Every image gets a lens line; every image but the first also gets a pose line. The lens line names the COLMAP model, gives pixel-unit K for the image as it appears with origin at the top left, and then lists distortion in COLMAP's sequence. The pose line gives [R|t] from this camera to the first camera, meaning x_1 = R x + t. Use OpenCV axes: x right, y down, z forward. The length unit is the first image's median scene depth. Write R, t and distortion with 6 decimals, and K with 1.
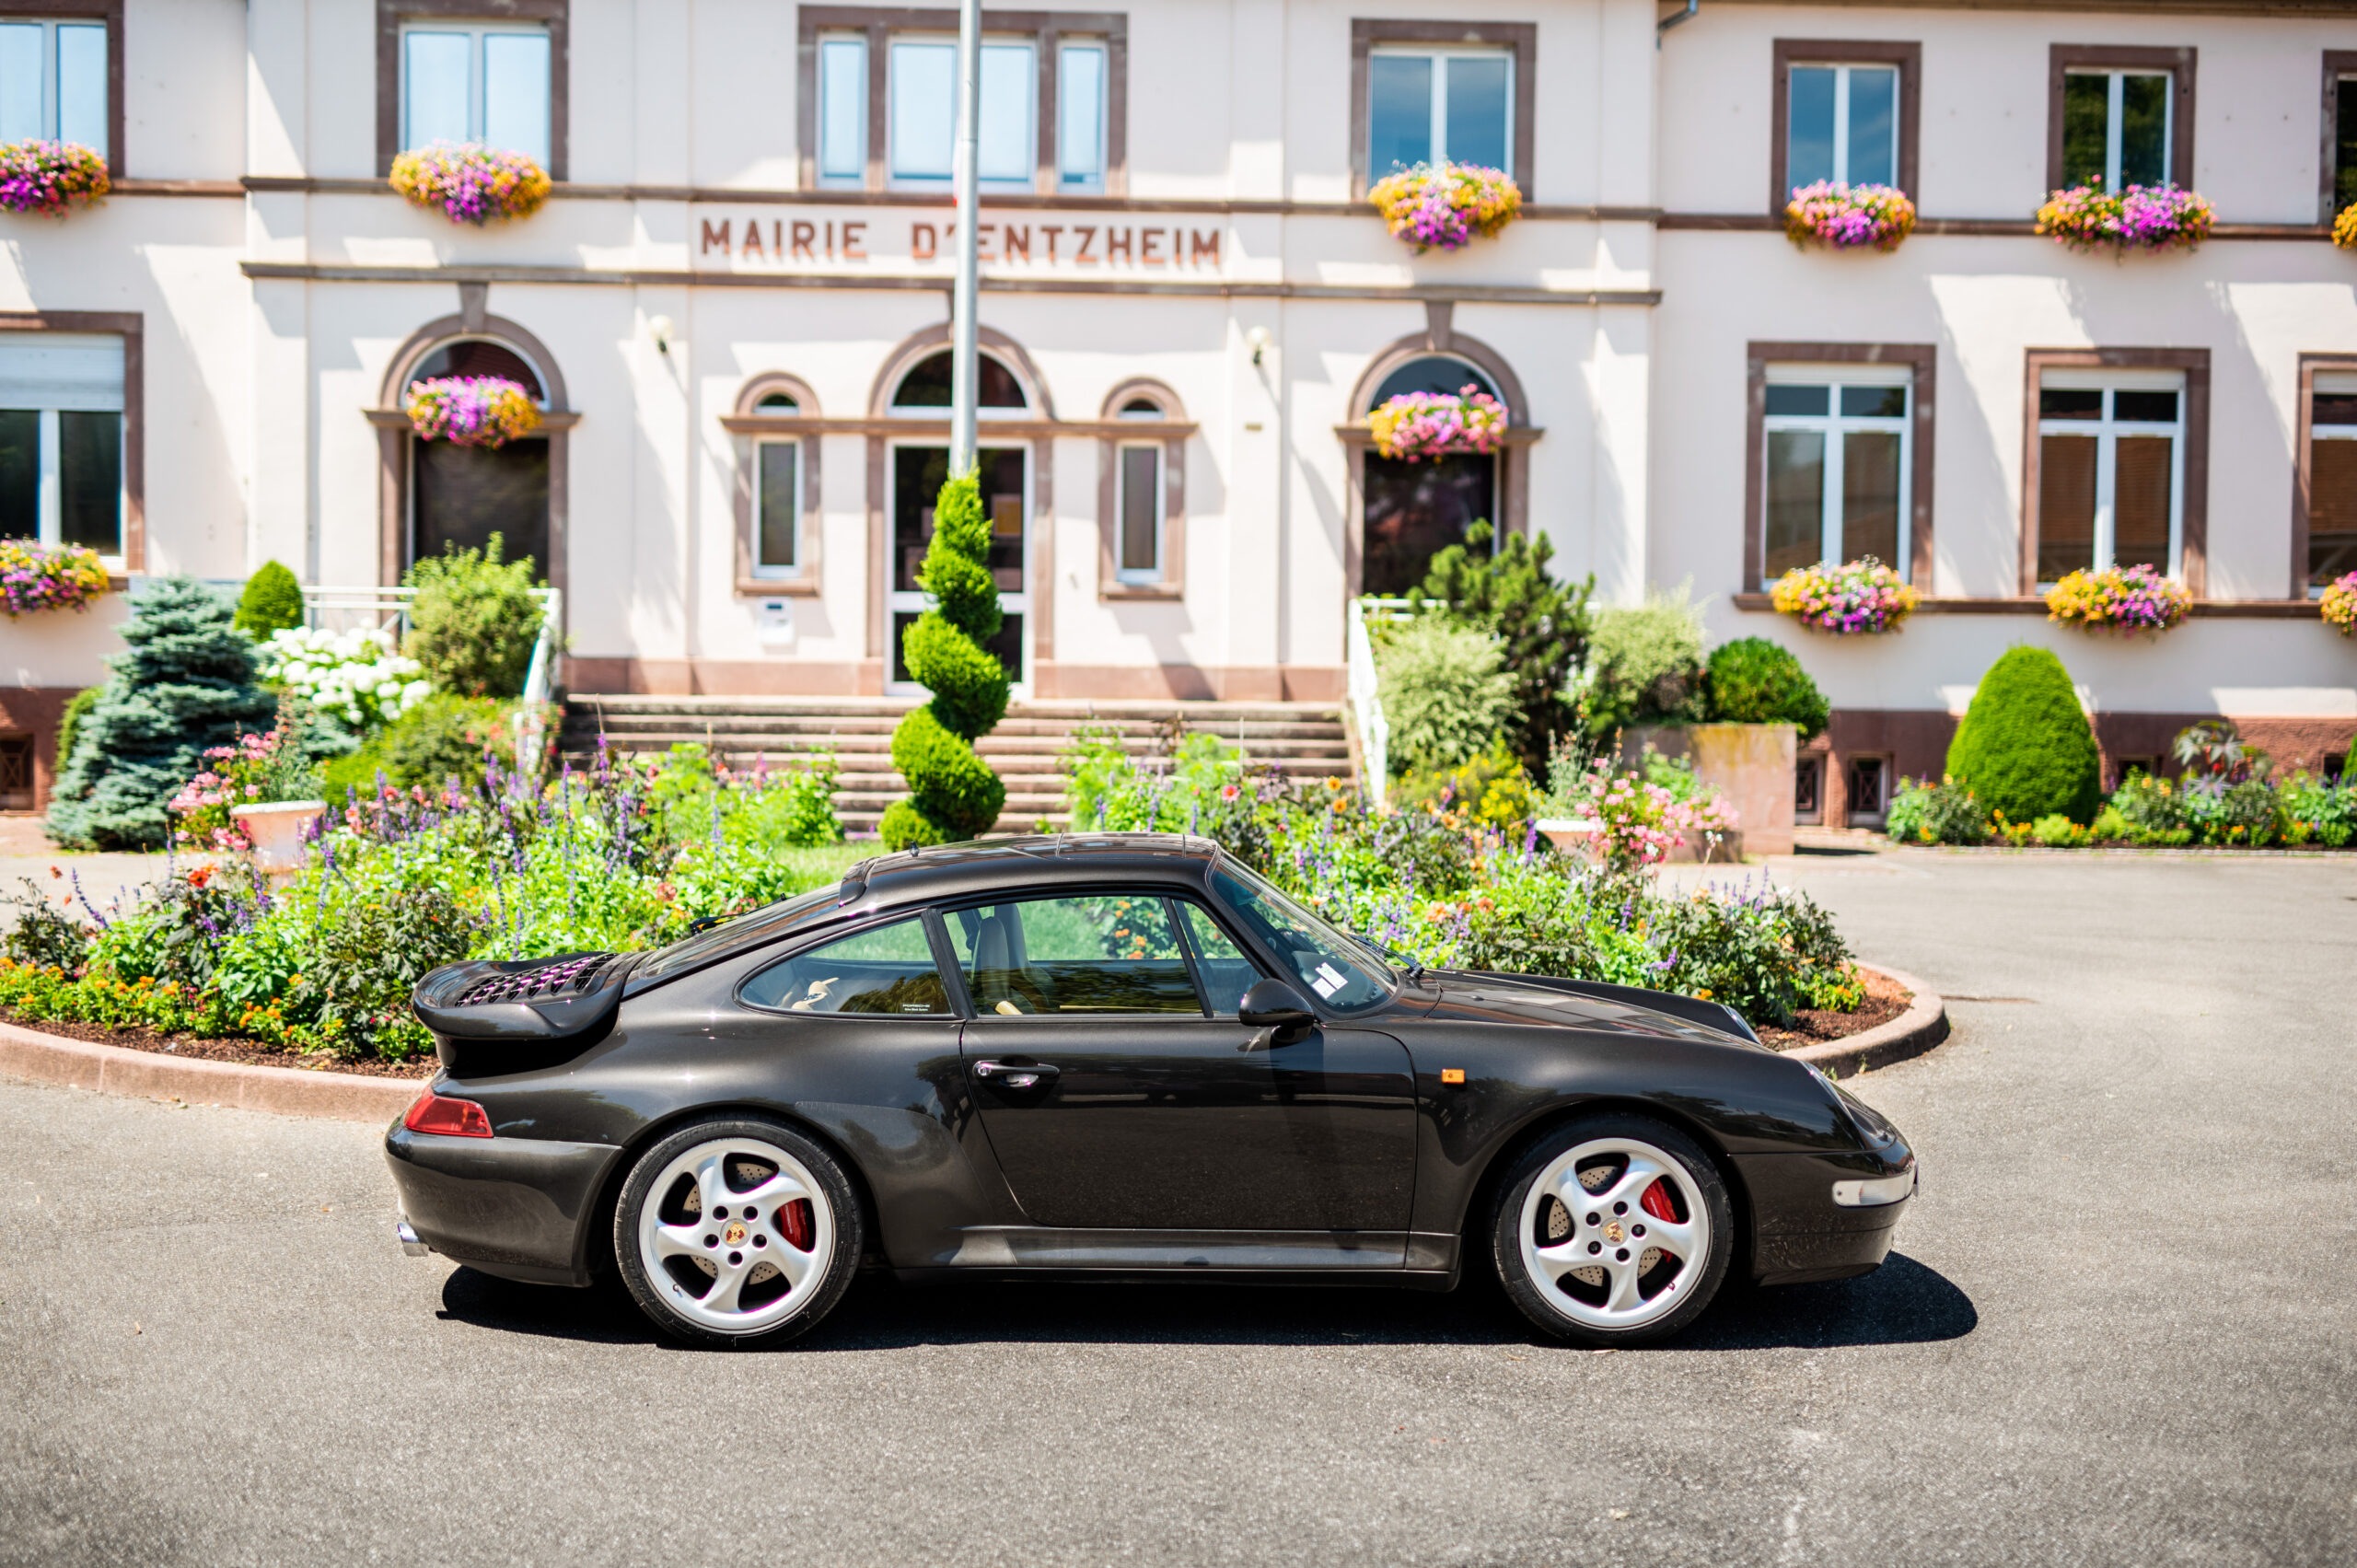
lens RADIAL K [[3308.2, 0, 1186.2], [0, 3308.2, 792.2], [0, 0, 1]] dist [0.006020, 0.031892]
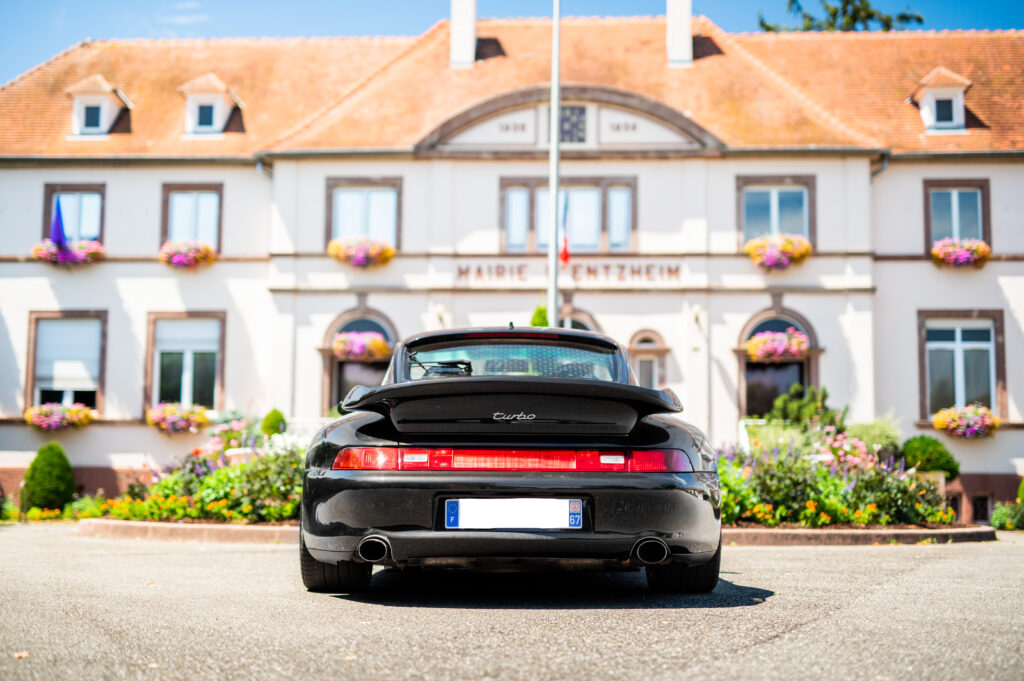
lens RADIAL K [[1426.7, 0, 515.6], [0, 1426.7, 343.6], [0, 0, 1]] dist [-0.004979, 0.083378]
pose [[0.992313, -0.017743, -0.122471, 0.017824], [-0.002262, 0.986902, -0.161306, 0.045496], [0.123729, 0.160344, 0.979276, 0.019712]]
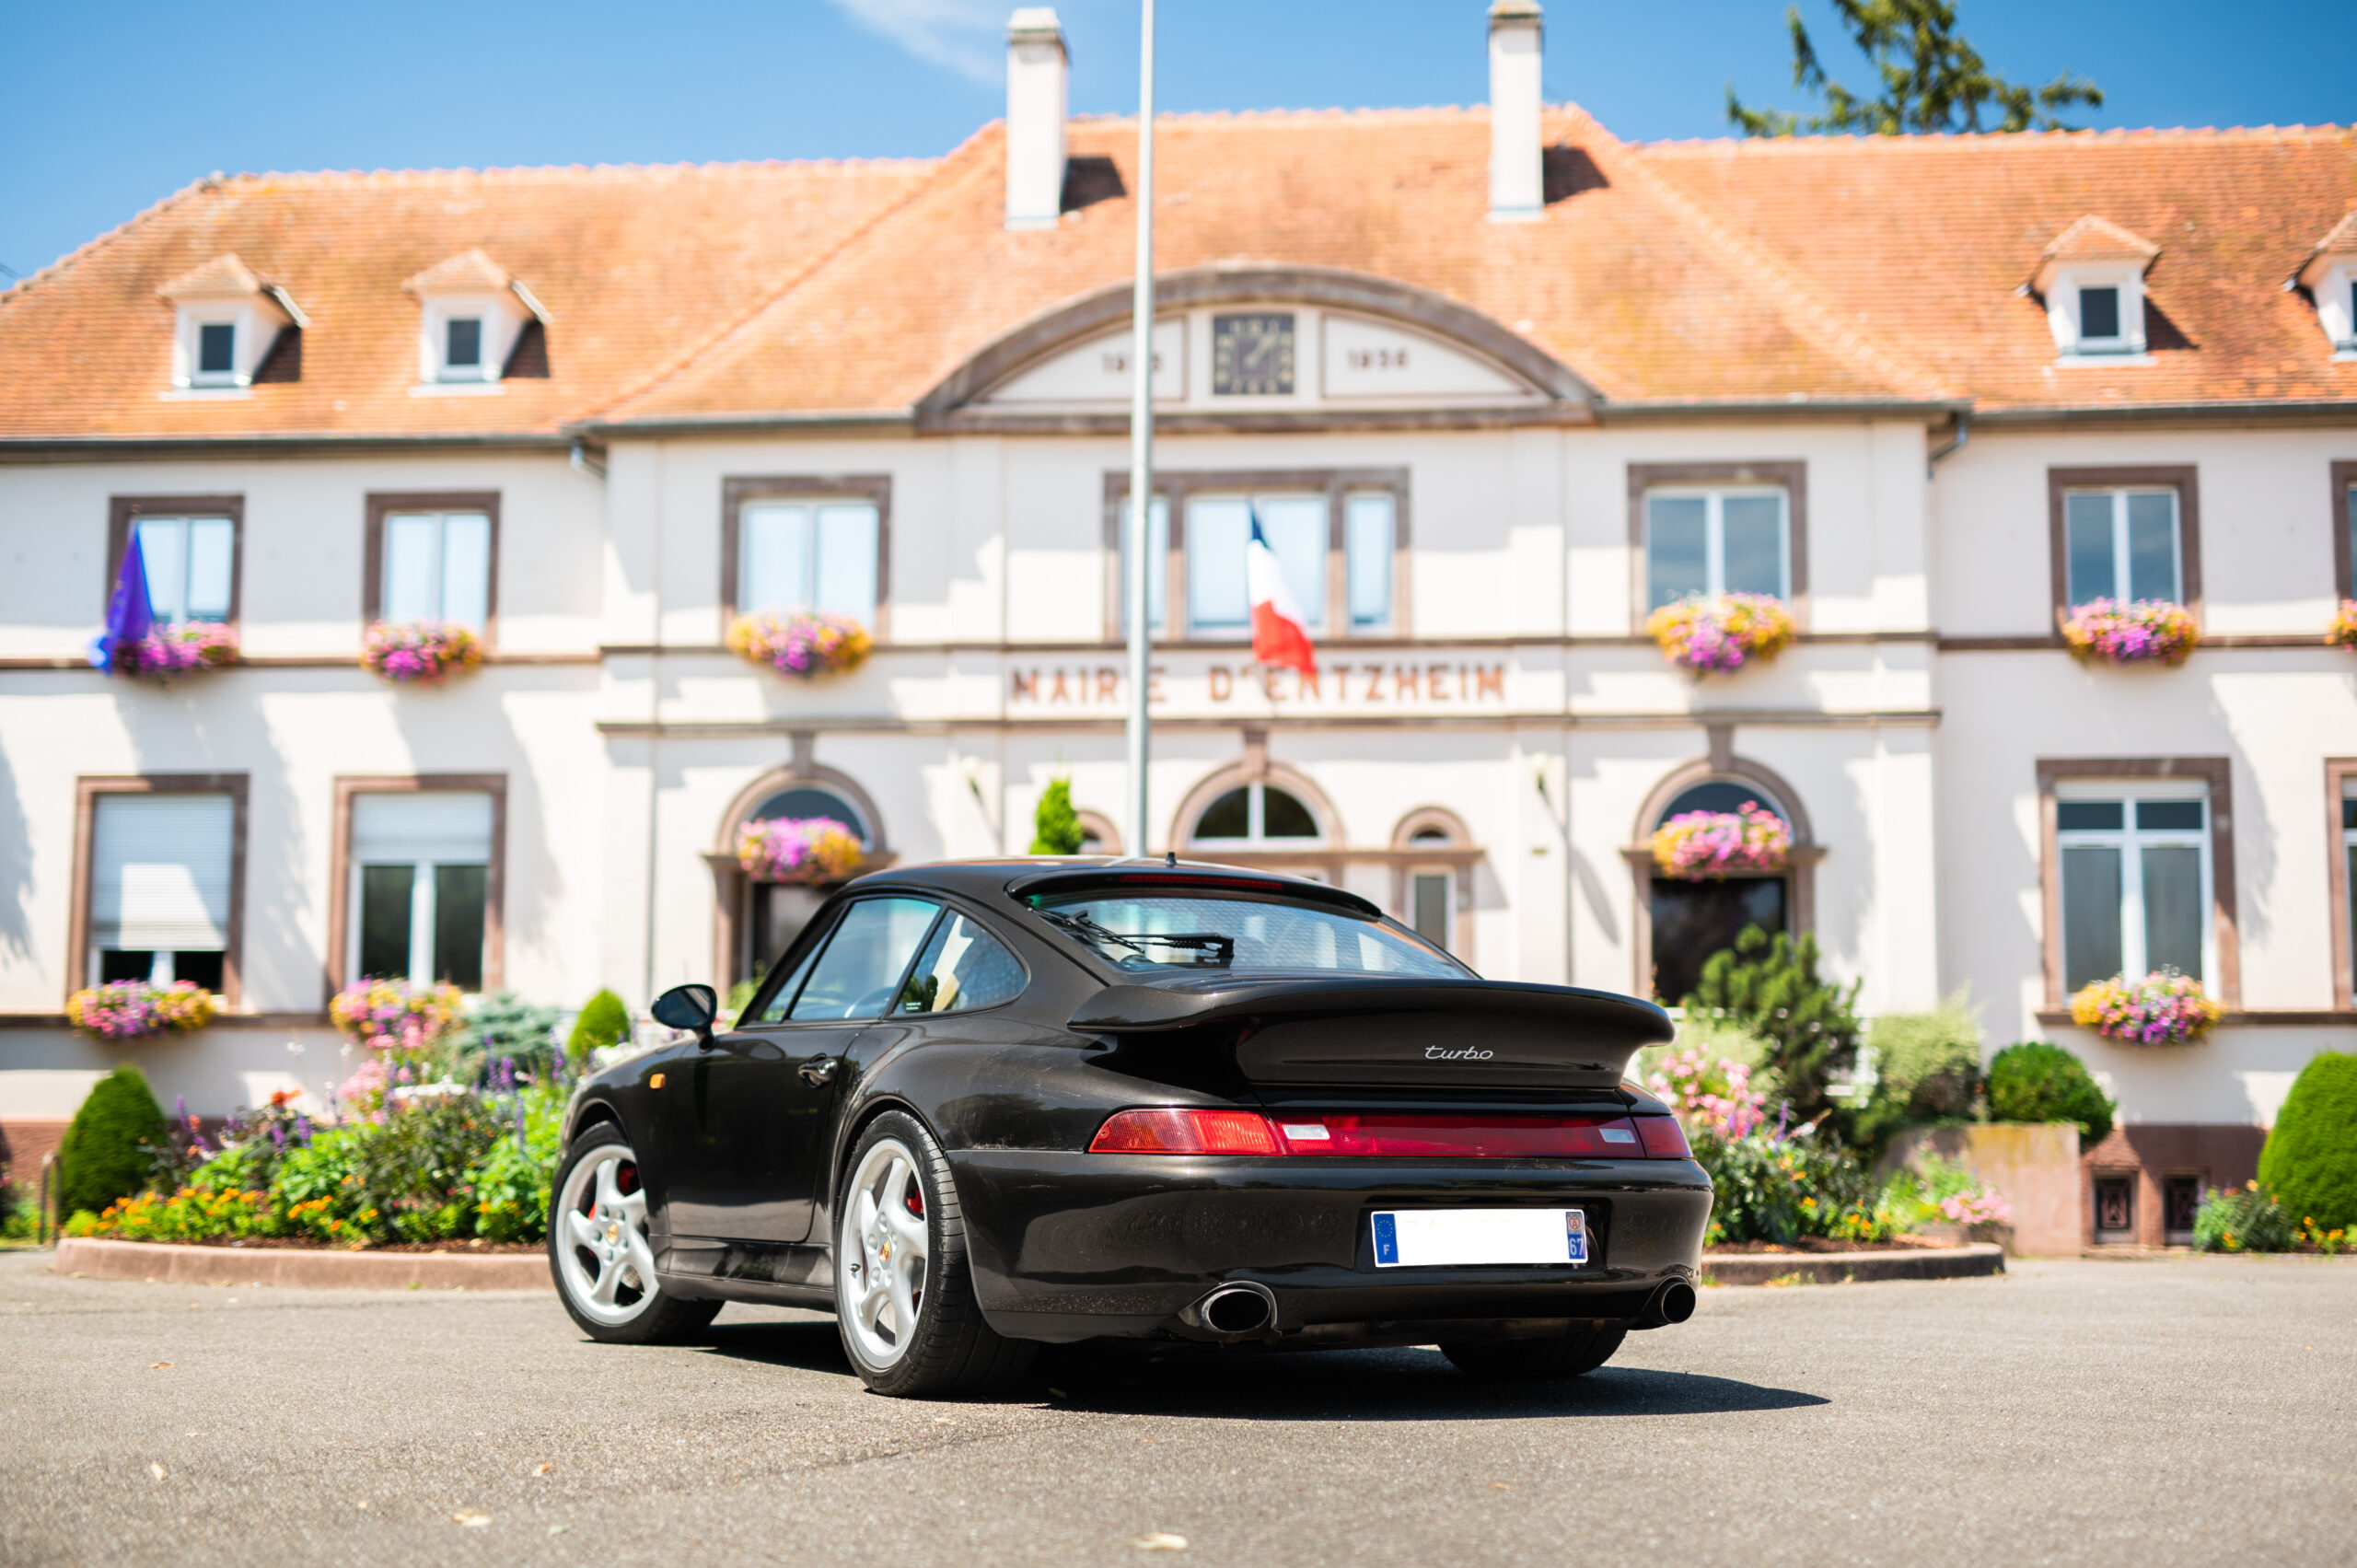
lens RADIAL K [[3283.9, 0, 1186.8], [0, 3283.9, 791.1], [0, 0, 1]] dist [-0.004979, 0.083378]
pose [[0.987942, -0.026891, -0.152473, 0.068862], [0.000410, 0.985252, -0.171107, 0.046134], [0.154825, 0.168981, 0.973383, -0.012285]]
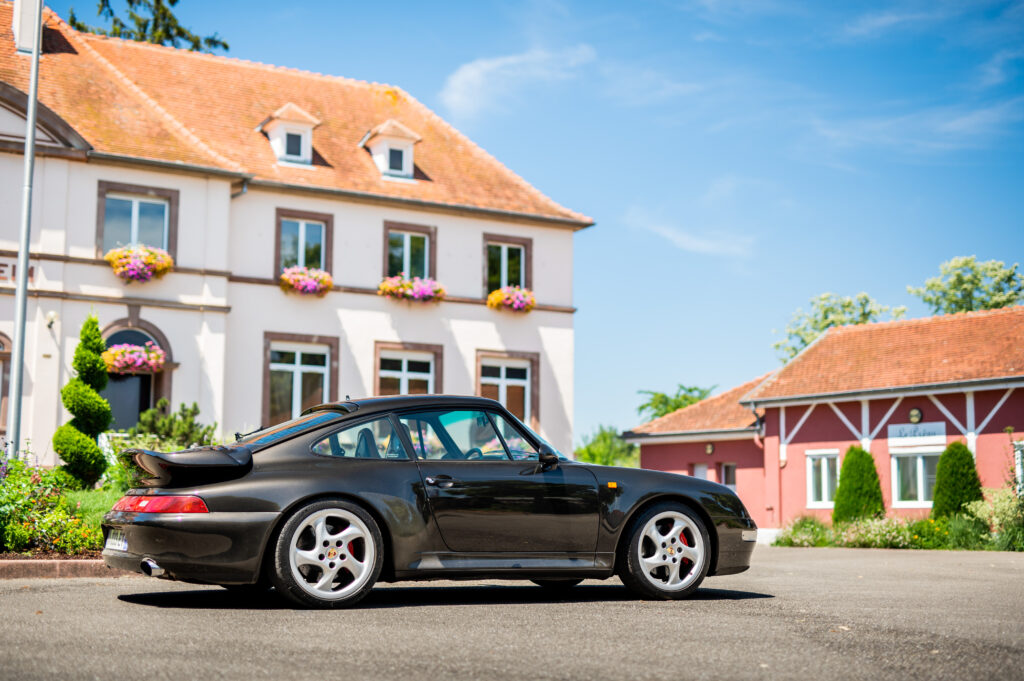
lens RADIAL K [[1424.8, 0, 516.8], [0, 1424.8, 339.6], [0, 0, 1]] dist [0.007784, 0.023834]
pose [[0.897442, 0.052377, 0.438012, -0.115804], [0.021697, 0.986484, -0.162417, 0.039182], [-0.440599, 0.155264, 0.884175, 0.028049]]
